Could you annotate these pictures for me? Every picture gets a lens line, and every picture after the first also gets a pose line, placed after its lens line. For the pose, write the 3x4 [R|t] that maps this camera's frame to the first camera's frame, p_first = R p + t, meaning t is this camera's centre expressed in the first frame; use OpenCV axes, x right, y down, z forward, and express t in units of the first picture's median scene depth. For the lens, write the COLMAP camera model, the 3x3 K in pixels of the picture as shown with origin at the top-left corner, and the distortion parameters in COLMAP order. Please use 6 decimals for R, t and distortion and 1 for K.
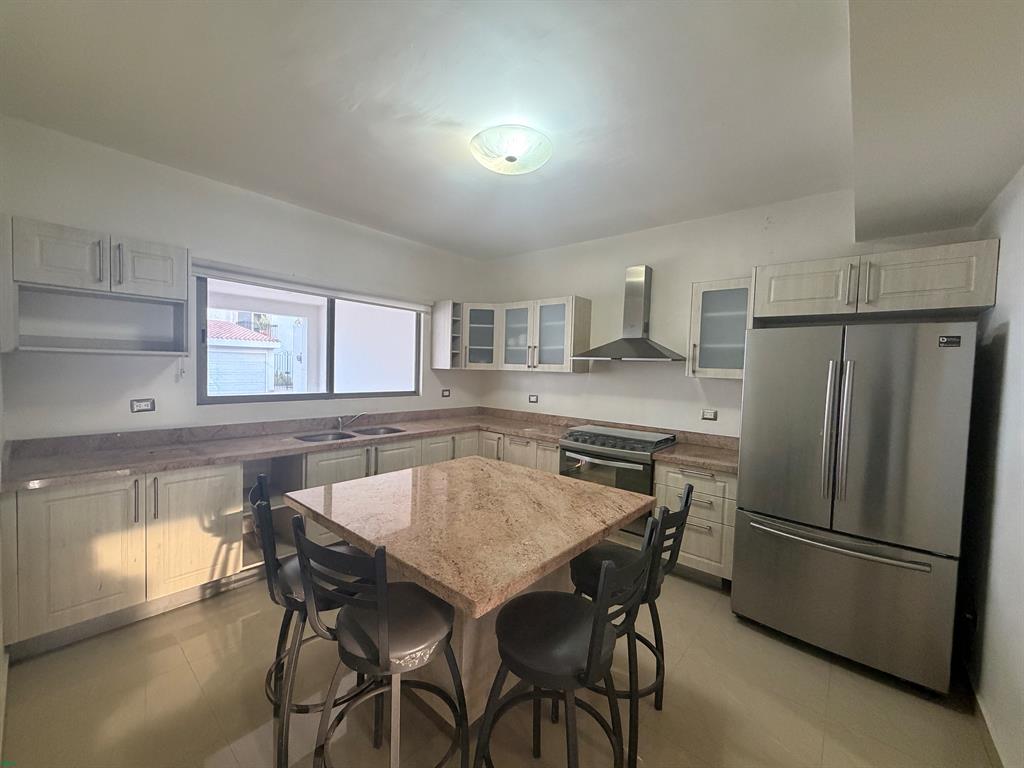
lens RADIAL K [[409.7, 0, 512.7], [0, 409.7, 383.5], [0, 0, 1]] dist [0.001081, 0.000313]
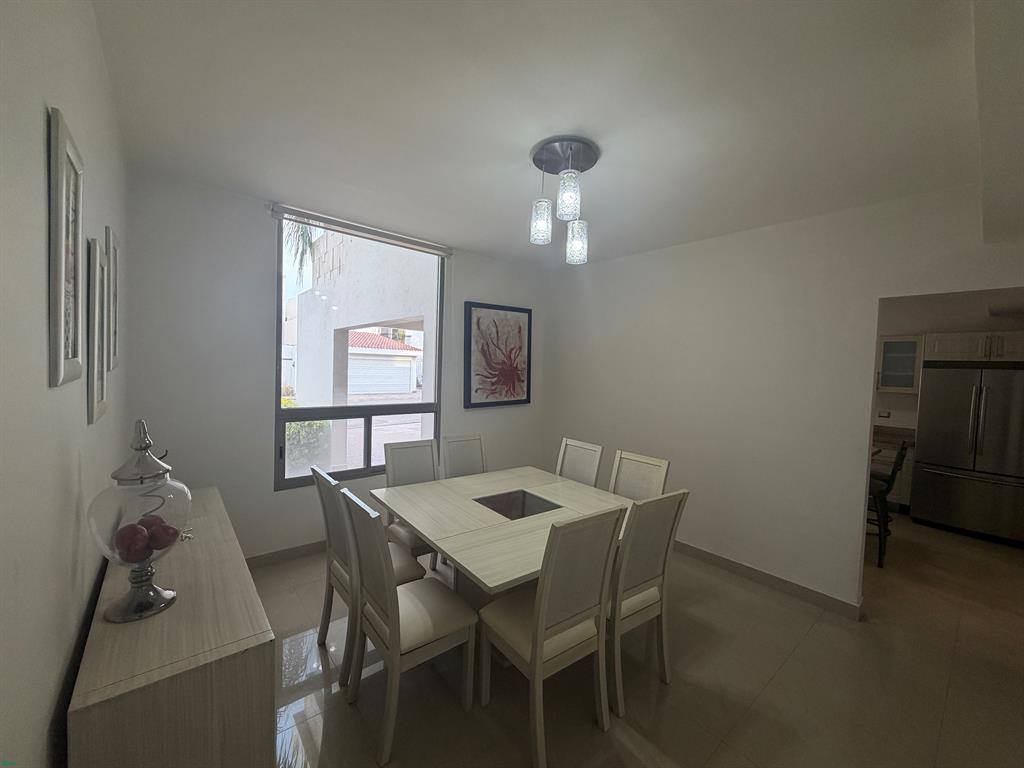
lens RADIAL K [[409.7, 0, 510.2], [0, 409.7, 384.0], [0, 0, 1]] dist [0.001081, 0.000313]
pose [[0.983688, 0.003367, -0.179850, -0.918976], [-0.003554, 0.999993, -0.000714, -0.048896], [0.179847, 0.001342, 0.983694, -1.161284]]
